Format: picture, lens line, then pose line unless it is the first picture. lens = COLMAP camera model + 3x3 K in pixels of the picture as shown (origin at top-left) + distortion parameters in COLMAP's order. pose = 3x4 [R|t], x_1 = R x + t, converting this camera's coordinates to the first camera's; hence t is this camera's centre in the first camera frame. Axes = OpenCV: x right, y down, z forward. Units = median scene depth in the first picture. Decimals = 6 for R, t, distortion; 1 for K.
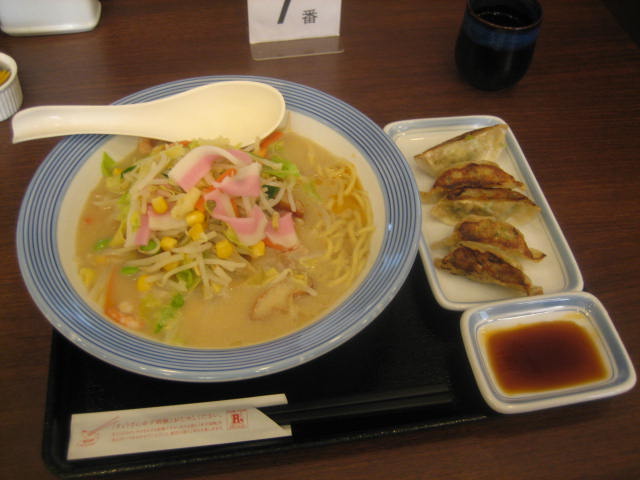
lens RADIAL K [[677.1, 0, 320.0], [0, 677.1, 240.0], [0, 0, 1]] dist [-0.131565, 0.023030]
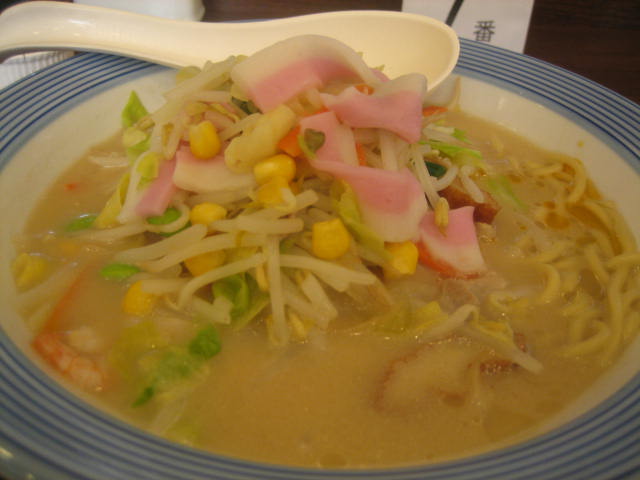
lens RADIAL K [[677.1, 0, 320.0], [0, 677.1, 240.0], [0, 0, 1]] dist [-0.131565, 0.023030]
pose [[0.986506, 0.101063, -0.128813, -0.091561], [-0.129791, 0.962307, -0.238997, 0.118257], [0.099804, 0.252491, 0.962438, 0.576676]]
